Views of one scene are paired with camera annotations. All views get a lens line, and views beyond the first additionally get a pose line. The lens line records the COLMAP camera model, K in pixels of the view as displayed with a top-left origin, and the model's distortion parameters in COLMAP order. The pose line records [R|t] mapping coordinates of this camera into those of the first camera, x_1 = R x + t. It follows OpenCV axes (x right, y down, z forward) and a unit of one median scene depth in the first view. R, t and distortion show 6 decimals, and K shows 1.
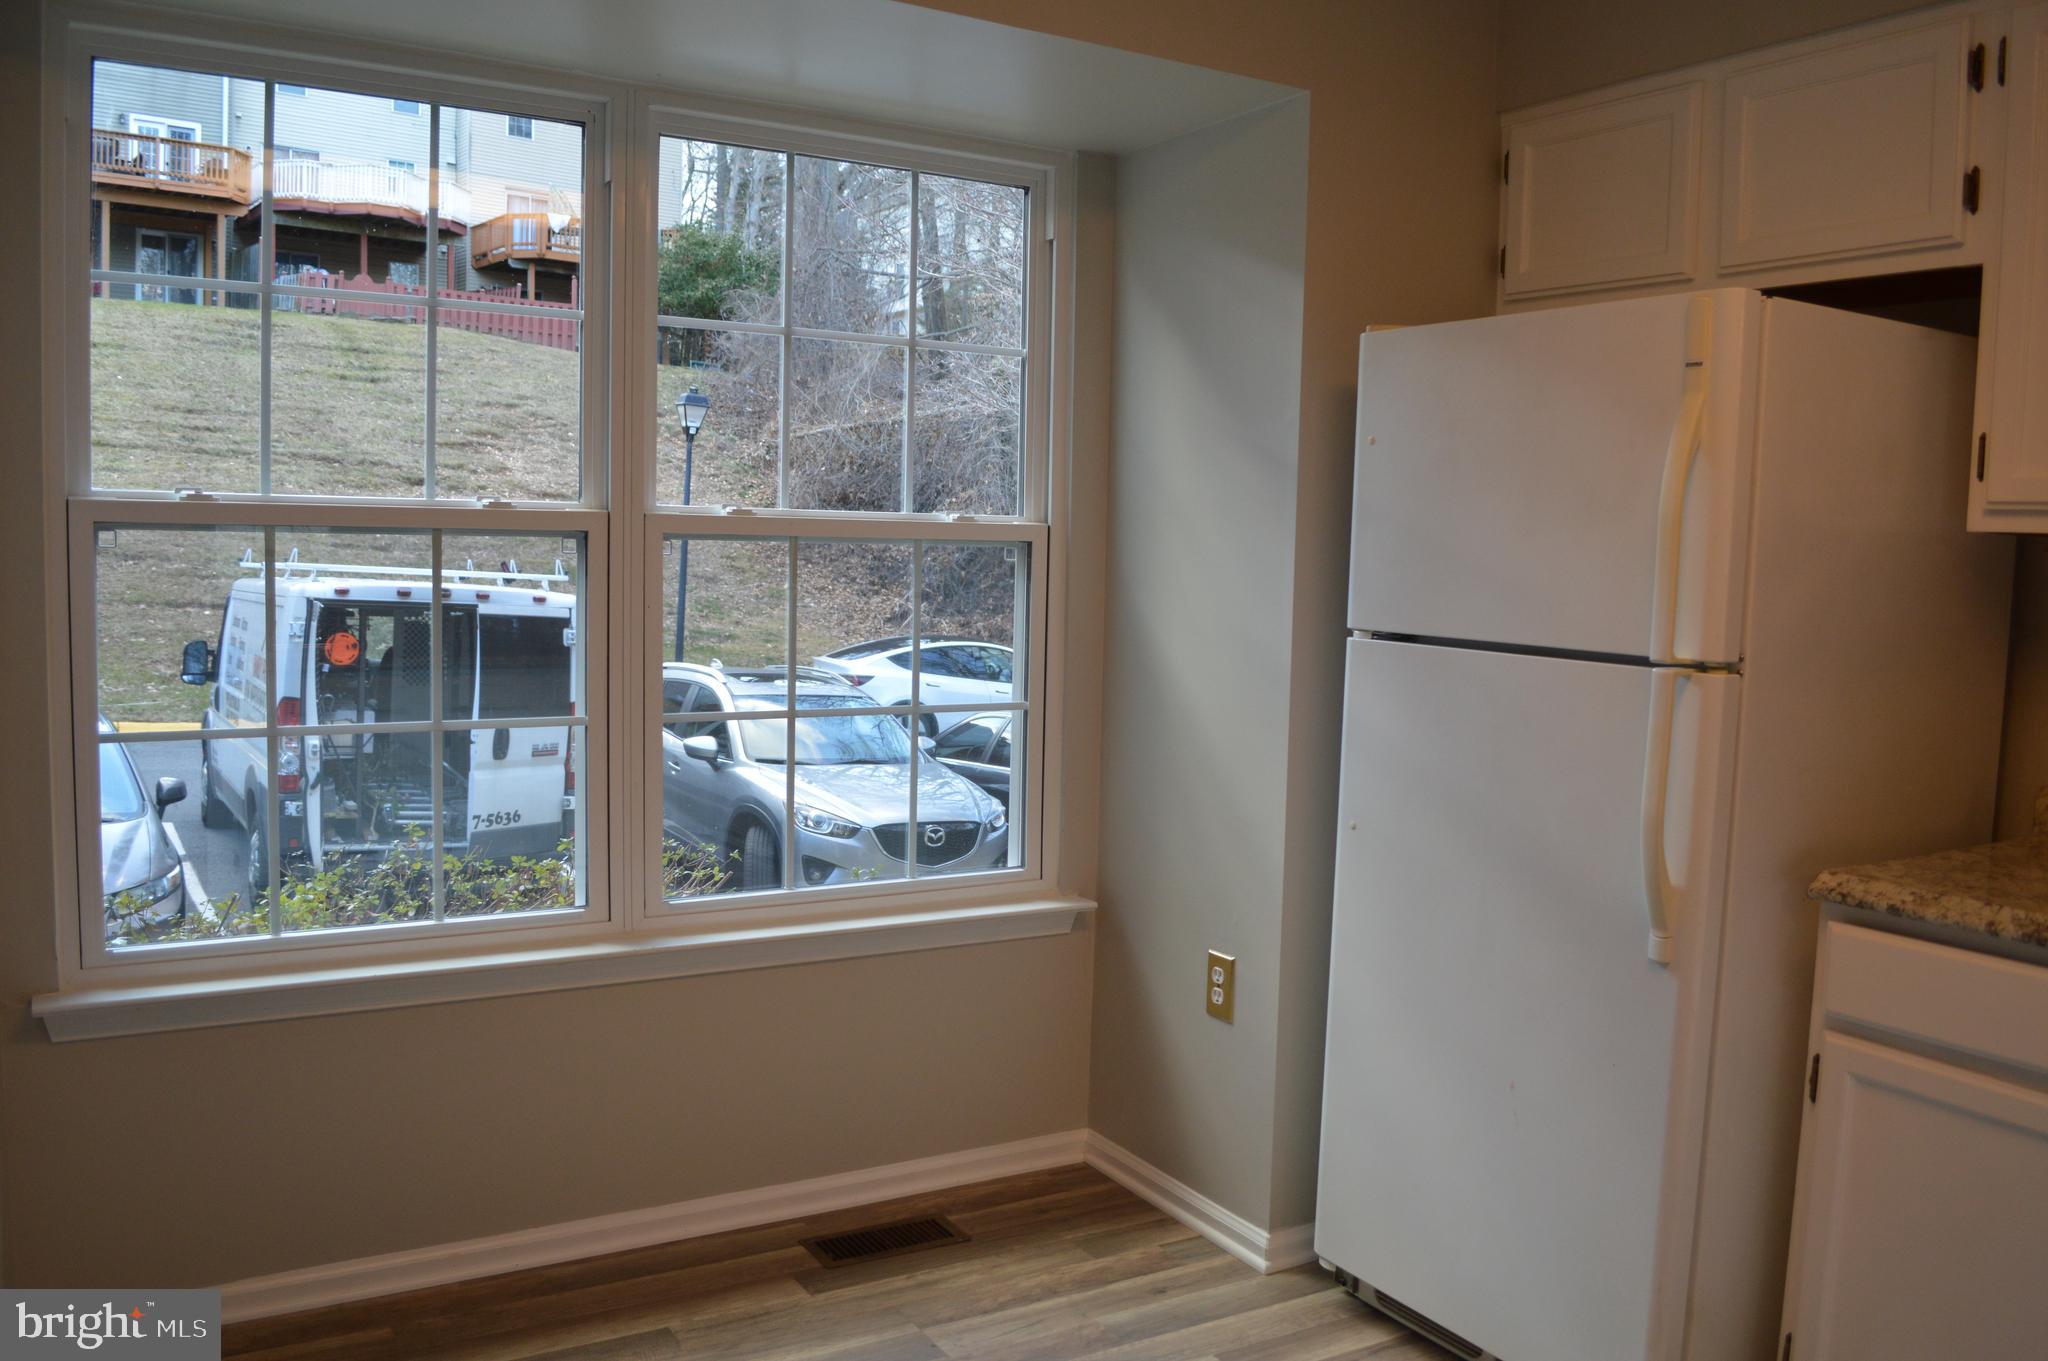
lens RADIAL K [[1652.3, 0, 1012.3], [0, 1652.3, 678.5], [0, 0, 1]] dist [-0.077199, 0.008263]
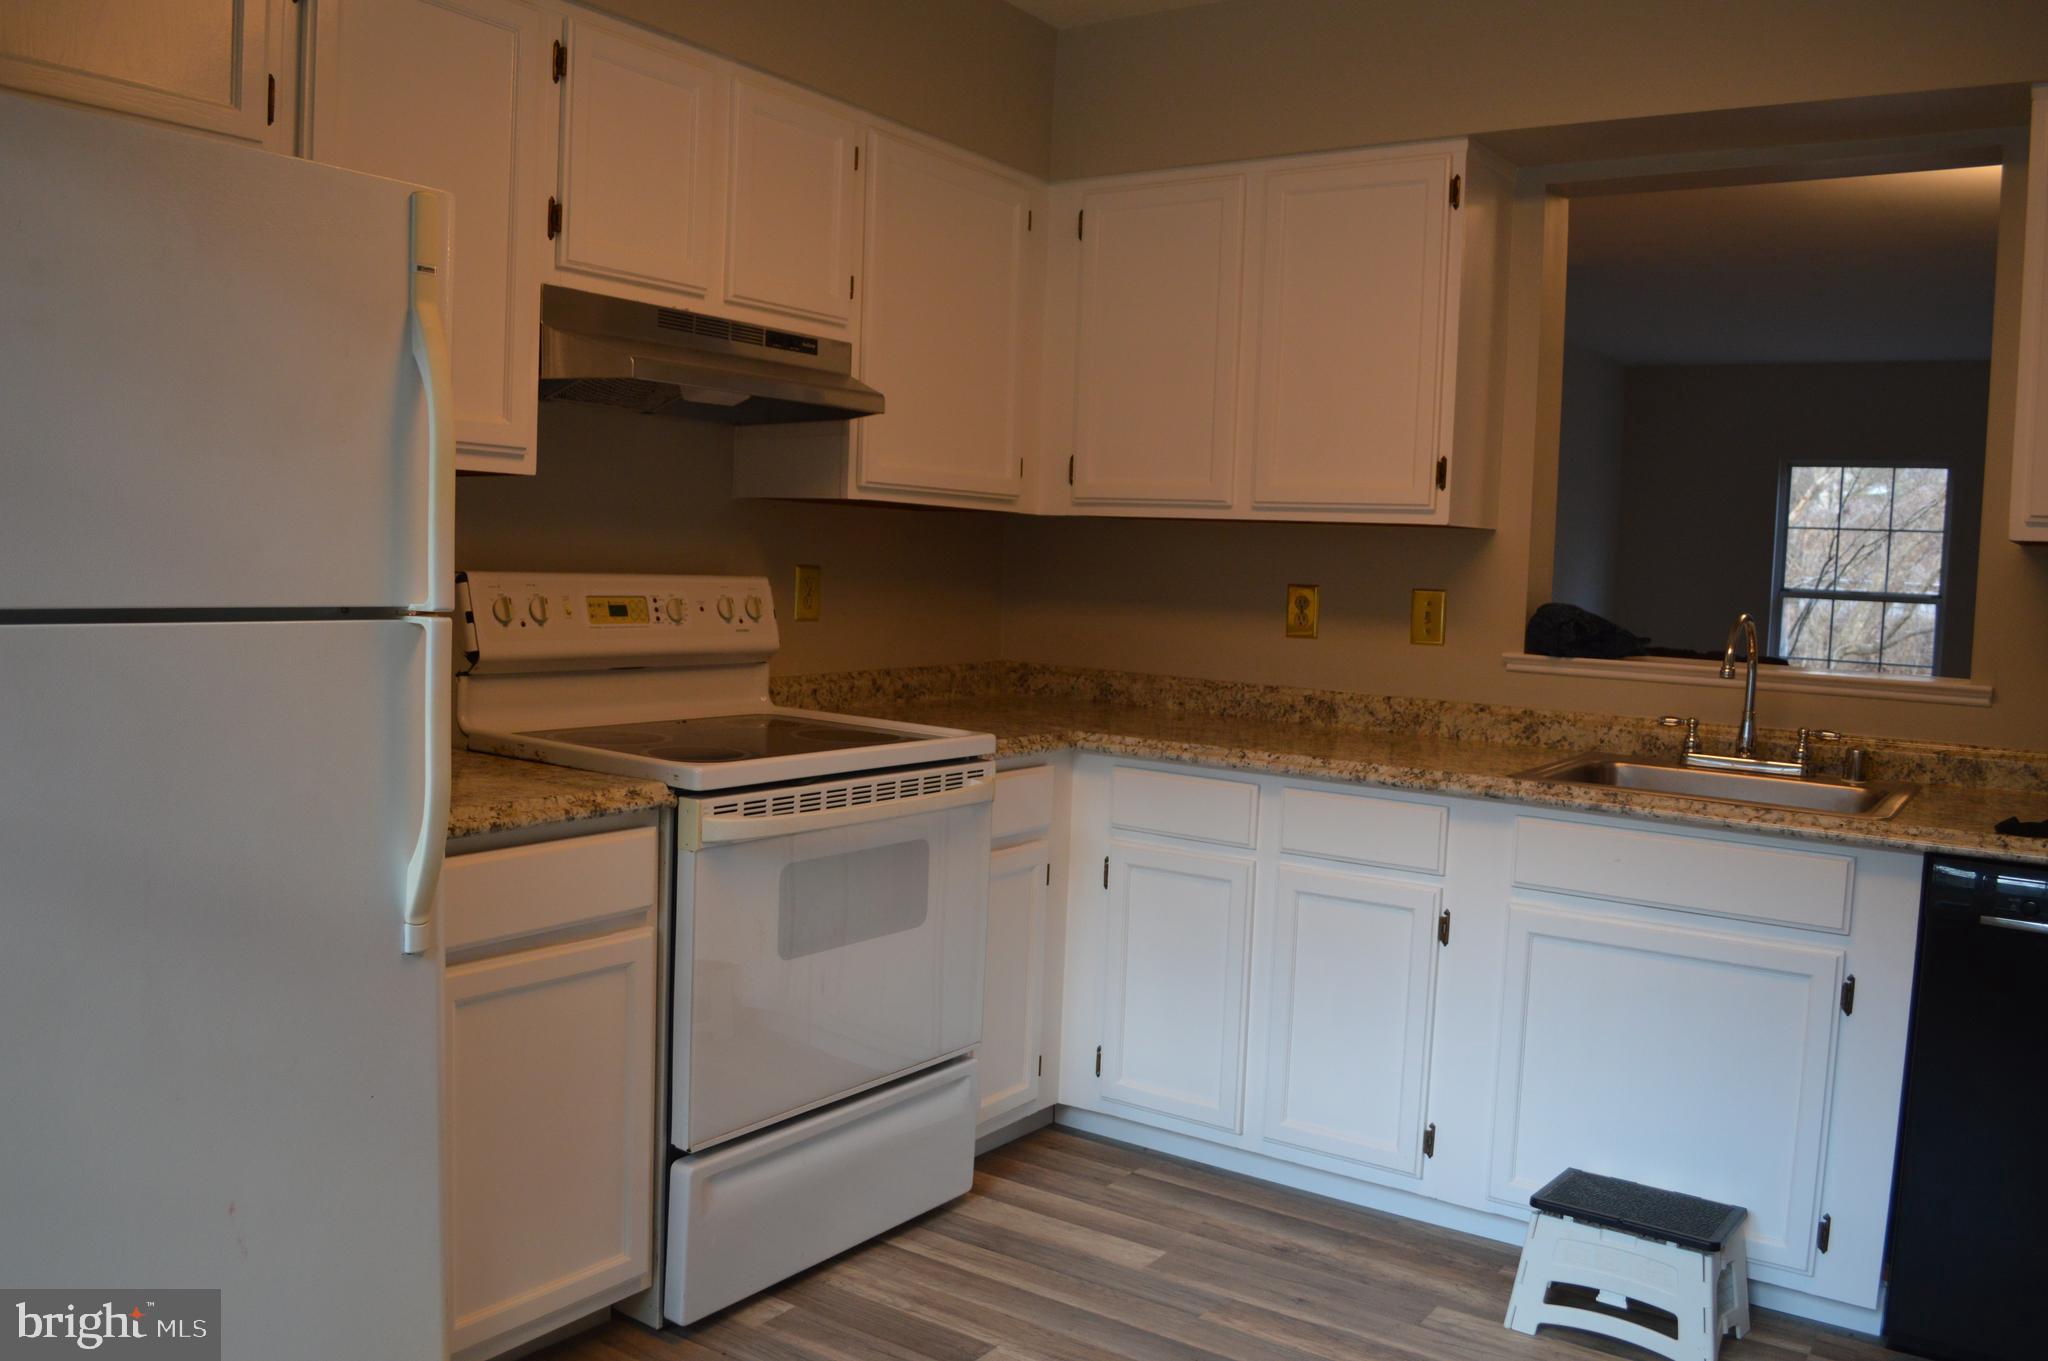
lens RADIAL K [[1652.3, 0, 1020.8], [0, 1652.3, 677.5], [0, 0, 1]] dist [-0.077199, 0.008263]
pose [[-0.406171, -0.112670, 0.906824, -0.516548], [0.027830, 0.990384, 0.135517, -0.083084], [-0.913373, 0.080280, -0.399130, 1.038860]]
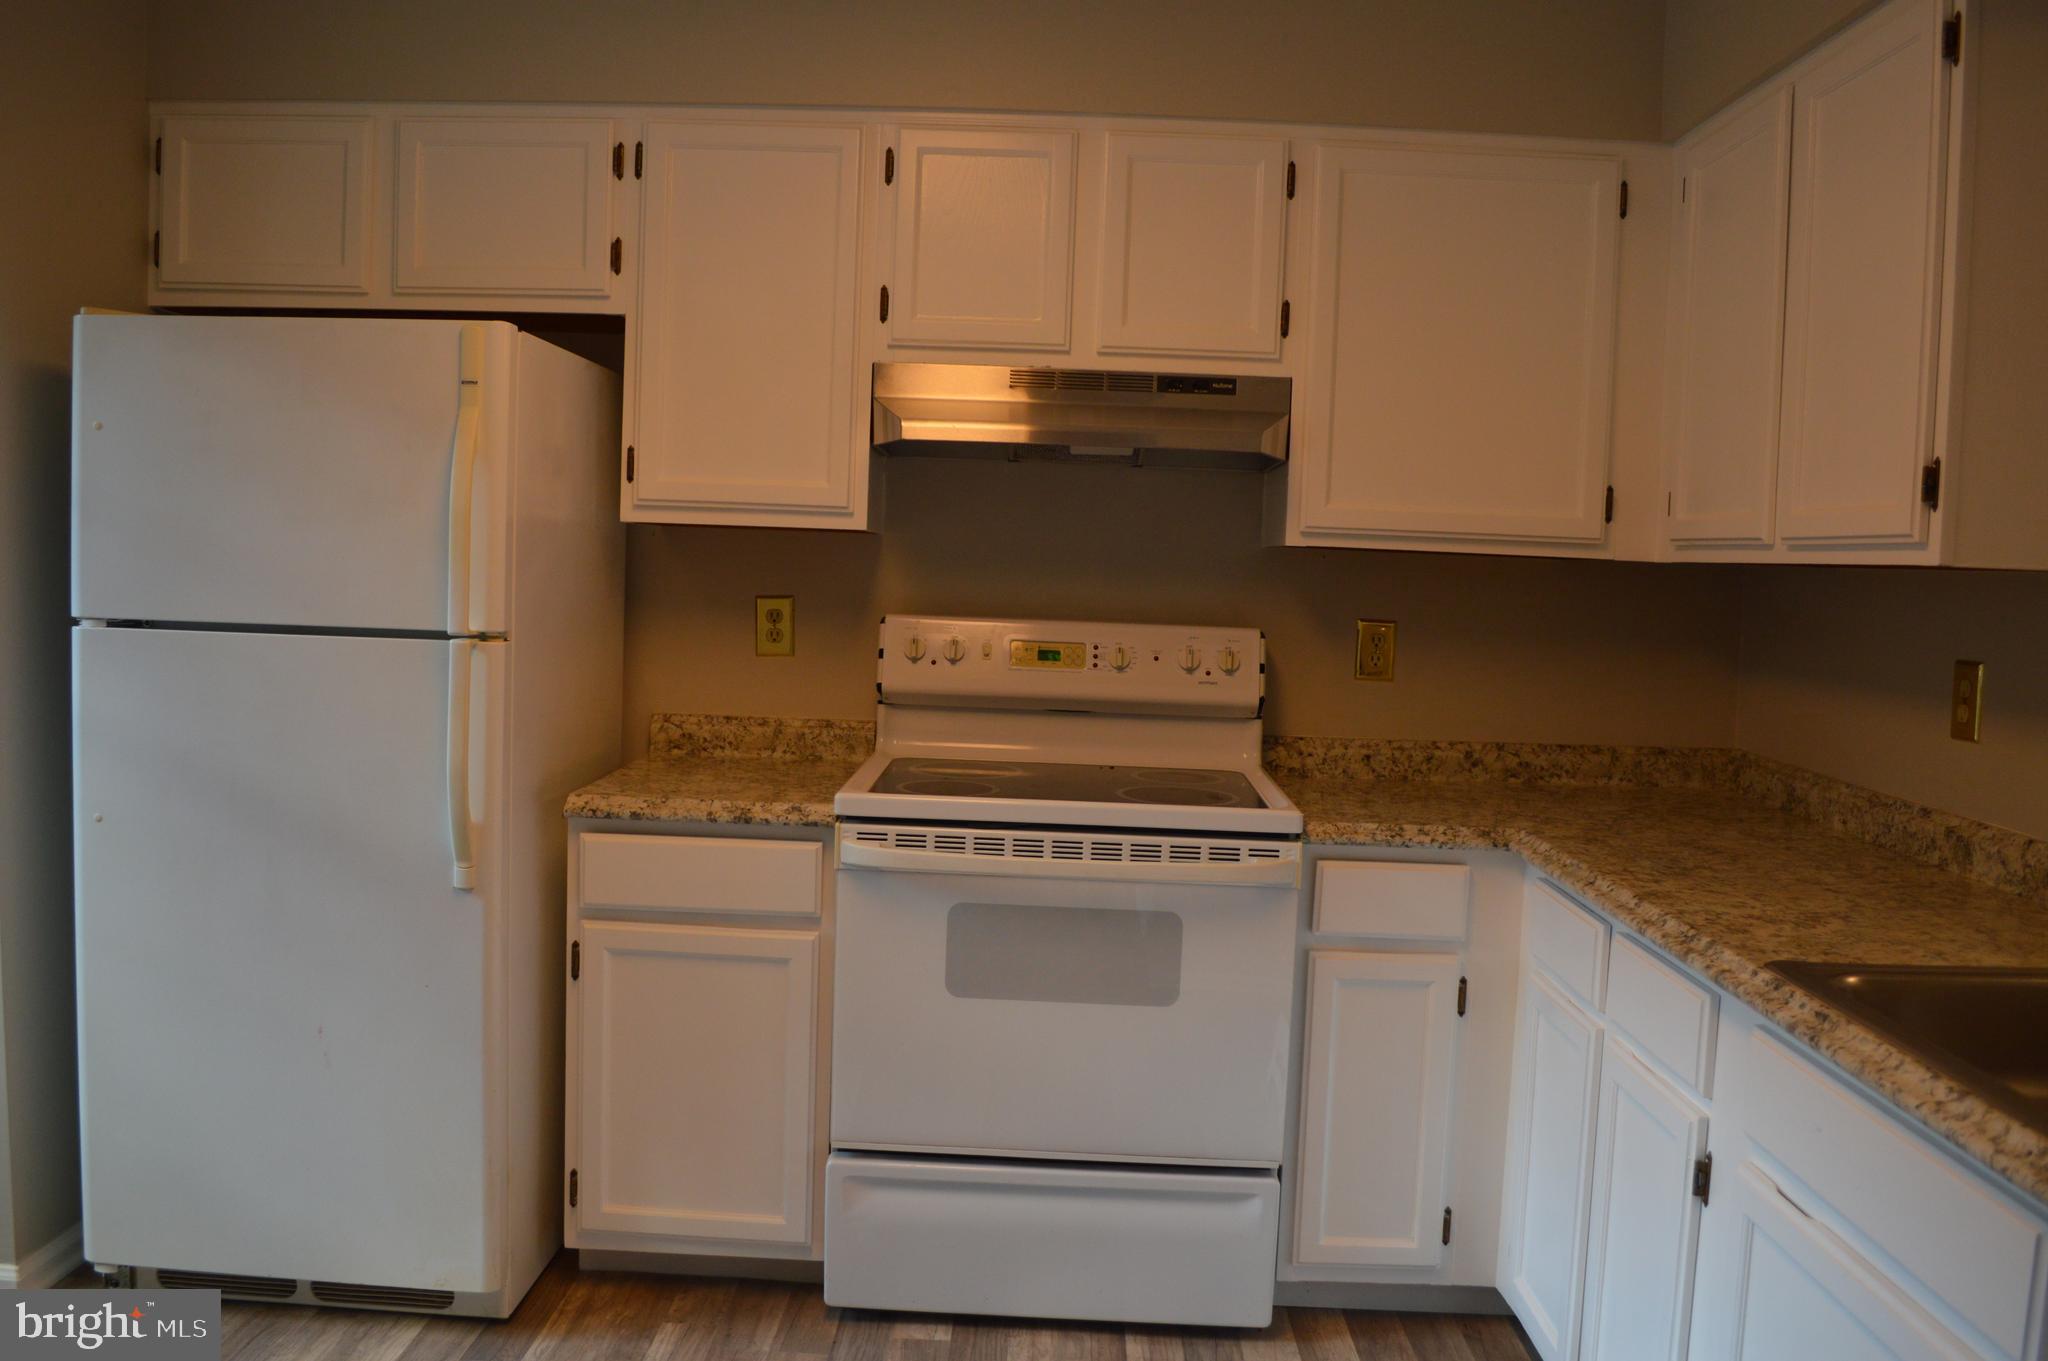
lens RADIAL K [[1652.3, 0, 1006.8], [0, 1652.3, 675.6], [0, 0, 1]] dist [-0.077199, 0.008263]
pose [[0.542429, -0.071247, 0.837075, -0.369195], [0.052271, 0.997329, 0.051015, -0.019703], [-0.838474, 0.016082, 0.544705, 0.023391]]
